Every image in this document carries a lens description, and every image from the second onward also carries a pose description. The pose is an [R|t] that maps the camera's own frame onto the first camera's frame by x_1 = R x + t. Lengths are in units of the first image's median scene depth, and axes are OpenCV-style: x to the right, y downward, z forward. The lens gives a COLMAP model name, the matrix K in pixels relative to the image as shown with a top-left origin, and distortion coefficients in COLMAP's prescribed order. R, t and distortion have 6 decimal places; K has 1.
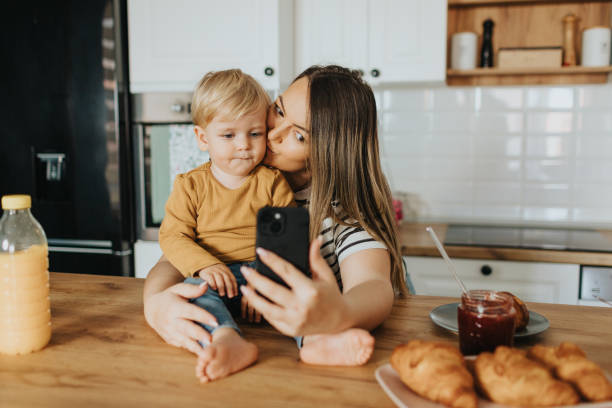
lens RADIAL K [[634.7, 0, 306.7], [0, 634.7, 193.6], [0, 0, 1]] dist [-0.001122, 0.004634]
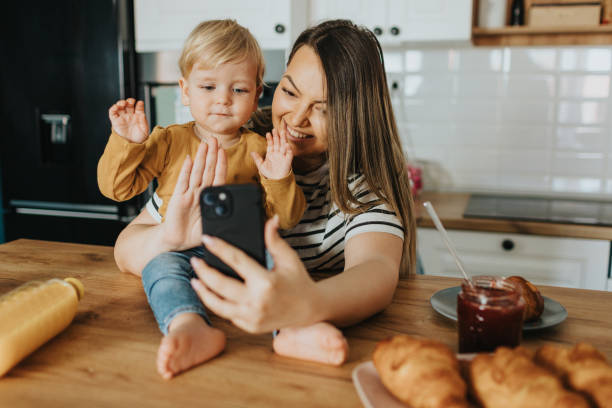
lens RADIAL K [[634.7, 0, 306.7], [0, 634.7, 193.6], [0, 0, 1]] dist [-0.001122, 0.004634]
pose [[0.998684, 0.015514, -0.048891, 0.063810], [-0.012850, 0.998440, 0.054335, -0.002515], [0.049658, -0.053635, 0.997325, 0.120893]]
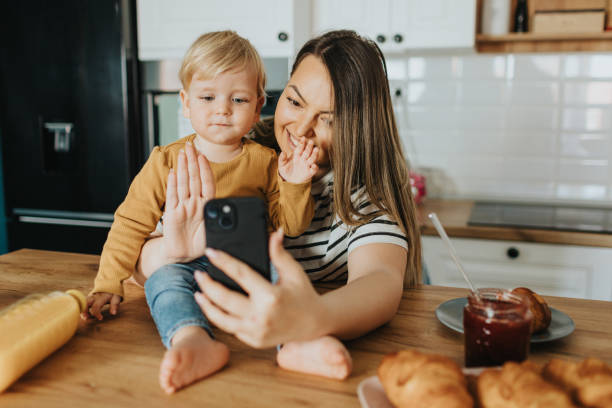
lens RADIAL K [[634.7, 0, 306.7], [0, 634.7, 193.6], [0, 0, 1]] dist [-0.001122, 0.004634]
pose [[0.998466, 0.012422, -0.053955, 0.062423], [-0.009990, 0.998932, 0.045119, -0.008920], [0.054458, -0.044511, 0.997523, 0.128497]]
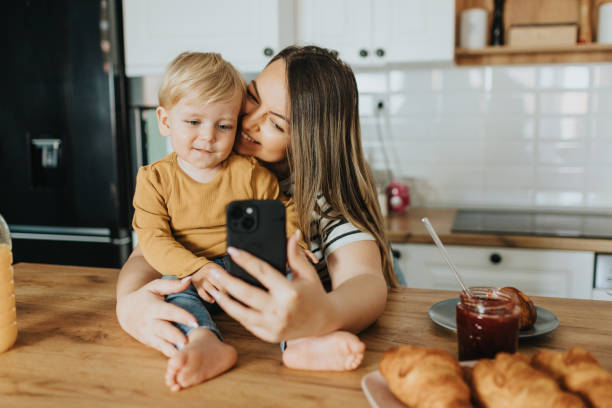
lens RADIAL K [[634.7, 0, 306.7], [0, 634.7, 193.6], [0, 0, 1]] dist [-0.001122, 0.004634]
pose [[0.999748, -0.005463, -0.021791, 0.039147], [0.006003, 0.999675, 0.024790, -0.004587], [0.021649, -0.024915, 0.999455, 0.081346]]
